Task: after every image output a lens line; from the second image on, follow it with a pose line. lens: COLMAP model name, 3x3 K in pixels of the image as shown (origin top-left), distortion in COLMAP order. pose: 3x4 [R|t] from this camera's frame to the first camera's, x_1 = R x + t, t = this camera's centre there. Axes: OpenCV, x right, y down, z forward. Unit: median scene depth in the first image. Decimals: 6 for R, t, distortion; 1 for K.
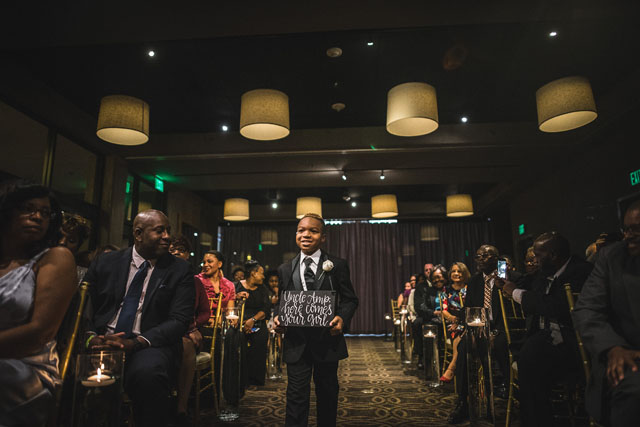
lens RADIAL K [[442.0, 0, 322.1], [0, 442.0, 214.5], [0, 0, 1]] dist [0.010089, 0.005525]
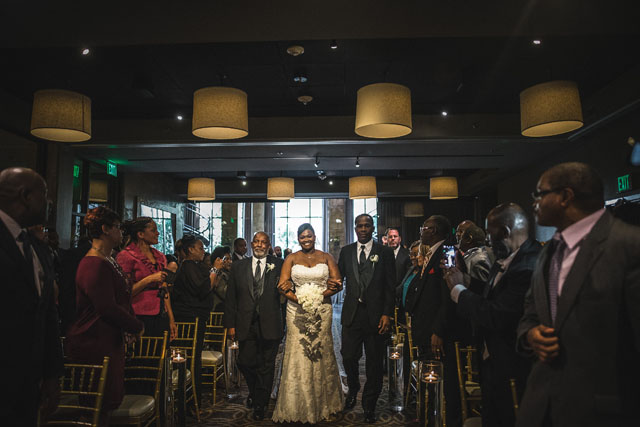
lens RADIAL K [[478.5, 0, 318.0], [0, 478.5, 212.6], [0, 0, 1]] dist [0.009616, 0.002302]
pose [[0.999611, 0.008952, 0.026431, 0.044616], [-0.011428, 0.995408, 0.095036, -0.122417], [-0.025459, -0.095301, 0.995123, 0.010564]]
